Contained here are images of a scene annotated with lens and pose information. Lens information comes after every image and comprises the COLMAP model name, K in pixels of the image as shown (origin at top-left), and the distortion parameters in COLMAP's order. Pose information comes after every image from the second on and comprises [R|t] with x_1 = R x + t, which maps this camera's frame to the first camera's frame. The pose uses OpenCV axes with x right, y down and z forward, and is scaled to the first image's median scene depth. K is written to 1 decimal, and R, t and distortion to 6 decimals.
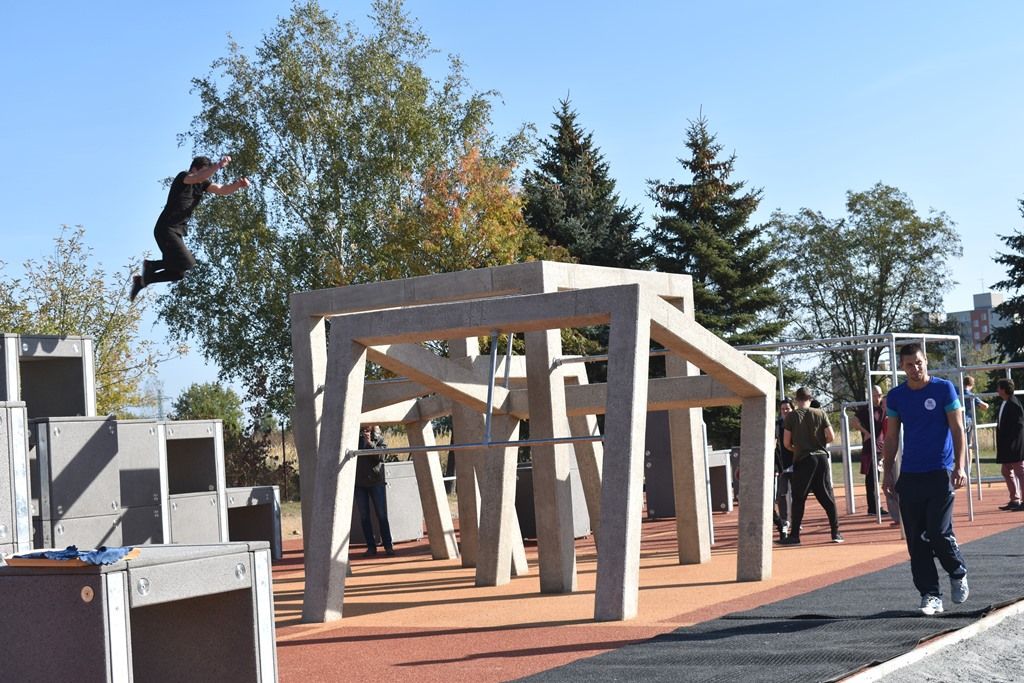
lens RADIAL K [[1754.9, 0, 508.1], [0, 1754.9, 343.3], [0, 0, 1]] dist [0.025408, 0.000000]
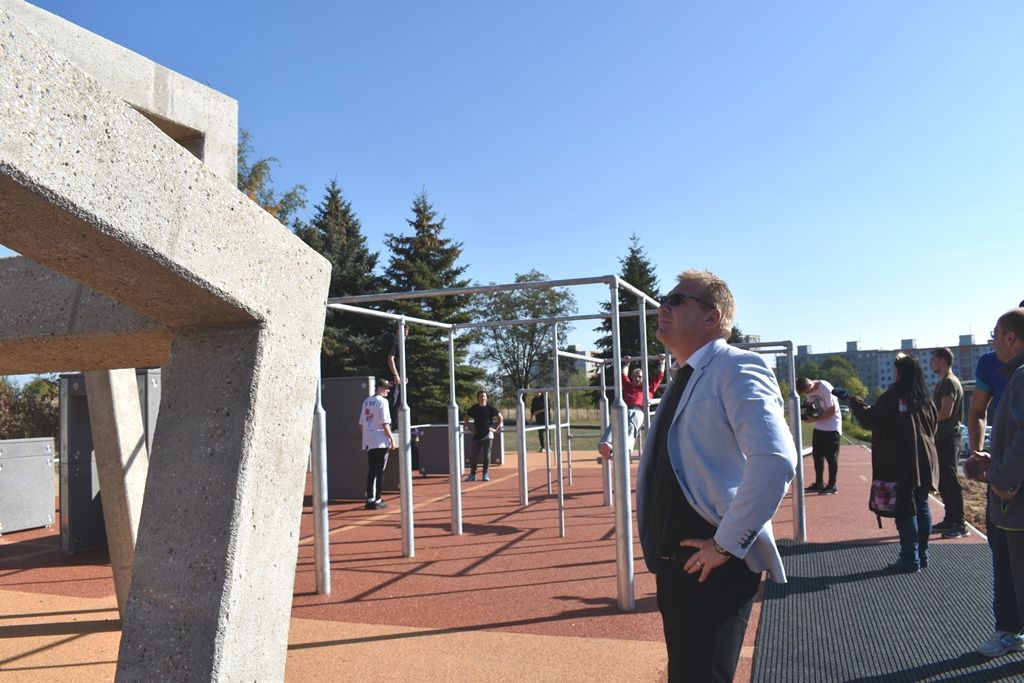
lens RADIAL K [[801.7, 0, 514.7], [0, 801.7, 338.9], [0, 0, 1]] dist [-0.091638, 0.013572]
pose [[0.980061, 0.042479, 0.194103, 0.061262], [-0.036262, 0.998713, -0.035470, 0.013401], [-0.195360, 0.027724, 0.980340, 0.343283]]
